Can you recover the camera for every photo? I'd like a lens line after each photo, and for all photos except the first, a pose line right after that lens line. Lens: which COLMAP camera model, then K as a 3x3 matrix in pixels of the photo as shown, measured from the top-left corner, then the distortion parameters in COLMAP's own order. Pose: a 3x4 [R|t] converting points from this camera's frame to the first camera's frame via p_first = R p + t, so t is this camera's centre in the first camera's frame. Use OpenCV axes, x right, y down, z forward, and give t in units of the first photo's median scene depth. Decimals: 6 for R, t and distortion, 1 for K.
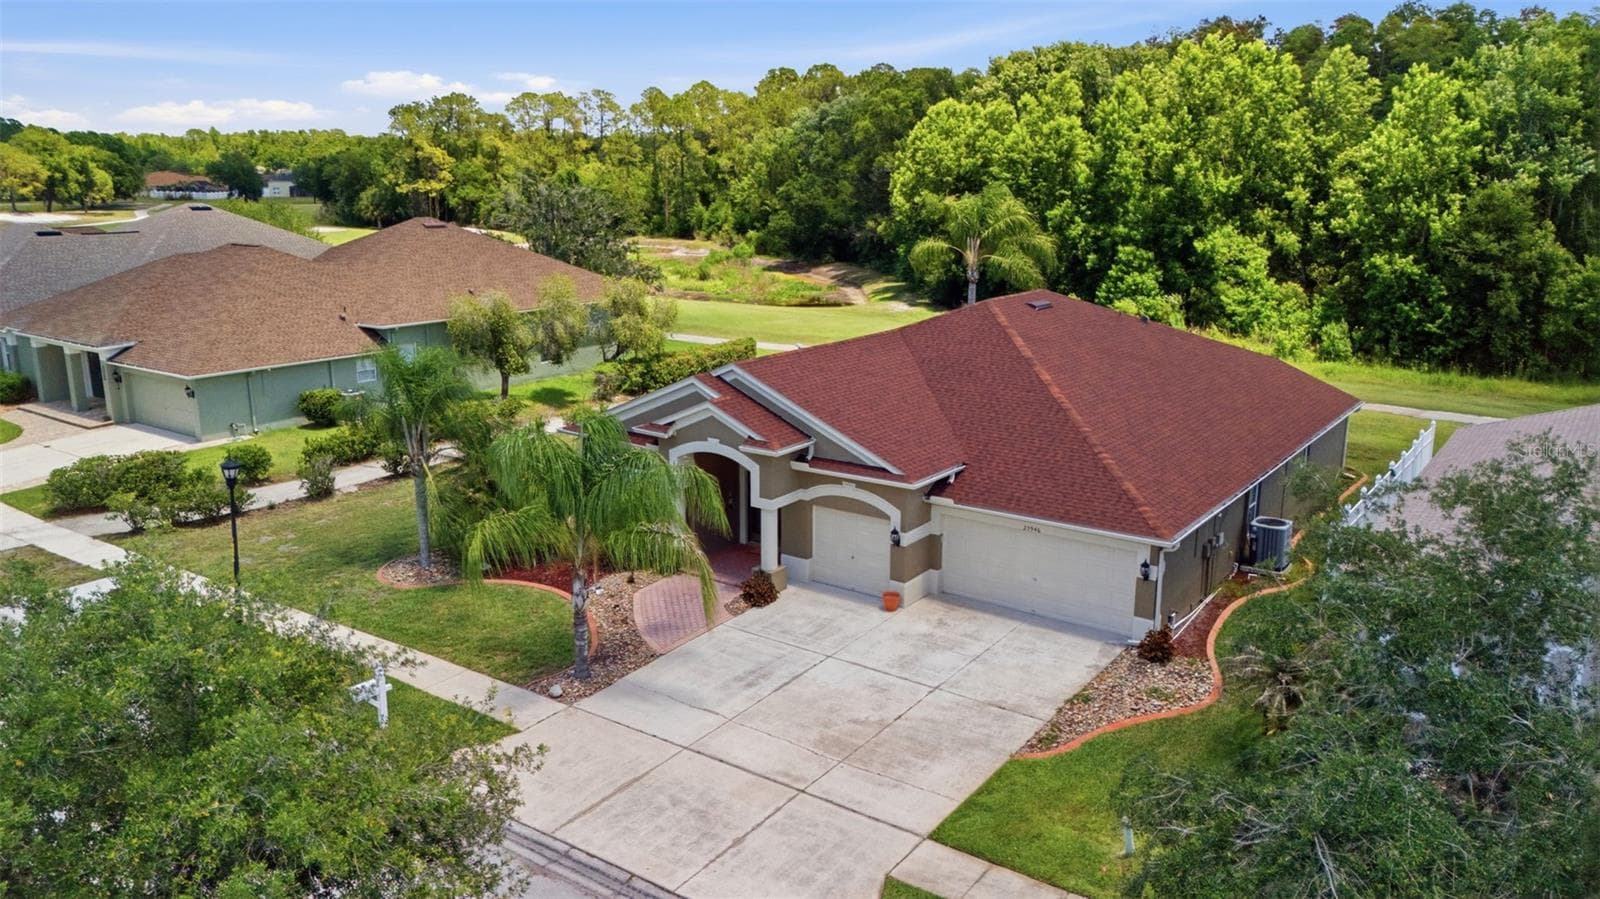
lens RADIAL K [[1137.1, 0, 807.9], [0, 1137.1, 442.9], [0, 0, 1]] dist [0.075870, -0.074643]
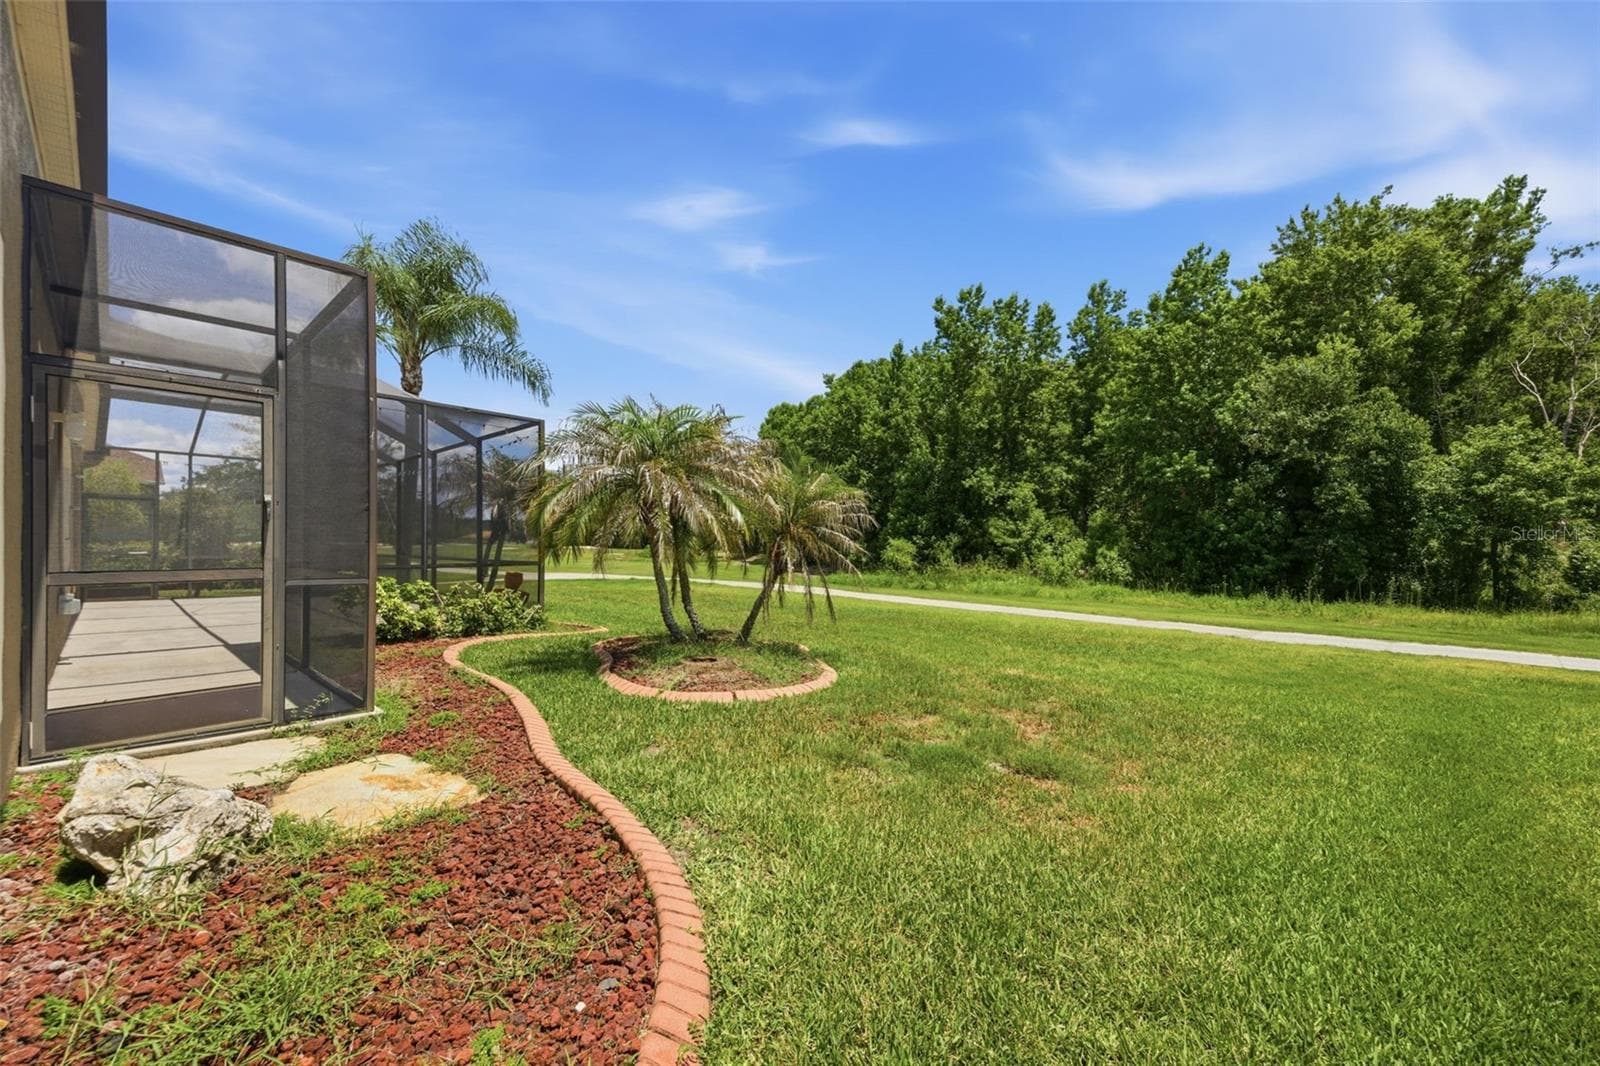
lens RADIAL K [[601.7, 0, 796.6], [0, 601.7, 518.1], [0, 0, 1]] dist [0.000803, 0.000103]
pose [[0.992490, -0.025561, -0.119625, 0.309617], [-0.005857, 0.966873, -0.255192, -0.012463], [0.122185, 0.253976, 0.959462, 0.600827]]
